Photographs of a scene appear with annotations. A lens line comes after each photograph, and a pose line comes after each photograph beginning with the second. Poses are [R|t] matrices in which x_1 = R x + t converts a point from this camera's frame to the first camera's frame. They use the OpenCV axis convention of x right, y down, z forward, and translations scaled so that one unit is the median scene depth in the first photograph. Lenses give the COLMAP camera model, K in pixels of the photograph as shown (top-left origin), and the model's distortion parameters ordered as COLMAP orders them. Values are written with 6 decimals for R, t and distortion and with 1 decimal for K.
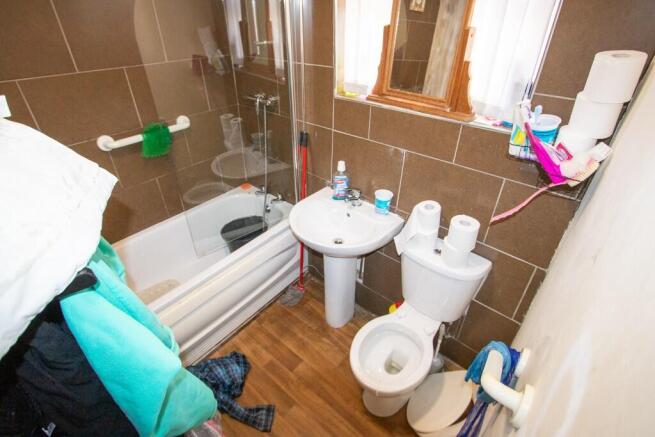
lens RADIAL K [[321.0, 0, 327.5], [0, 321.0, 218.5], [0, 0, 1]] dist [-0.012149, 0.000658]
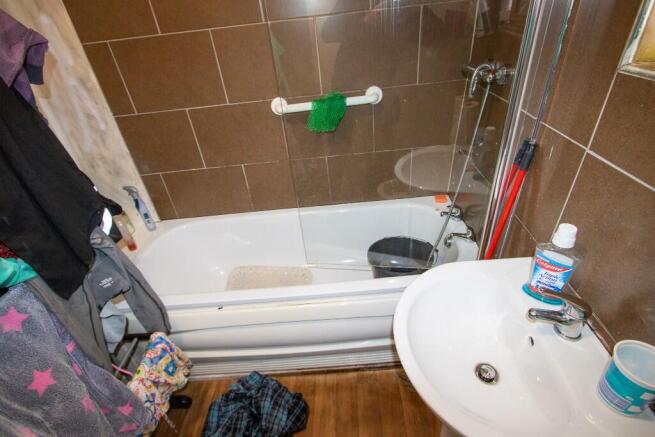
lens RADIAL K [[321.0, 0, 327.5], [0, 321.0, 218.5], [0, 0, 1]] dist [-0.012149, 0.000658]
pose [[0.615124, 0.375910, -0.693047, 0.123086], [-0.339894, 0.919577, 0.197102, -0.147319], [0.711403, 0.114321, 0.693424, 0.437571]]
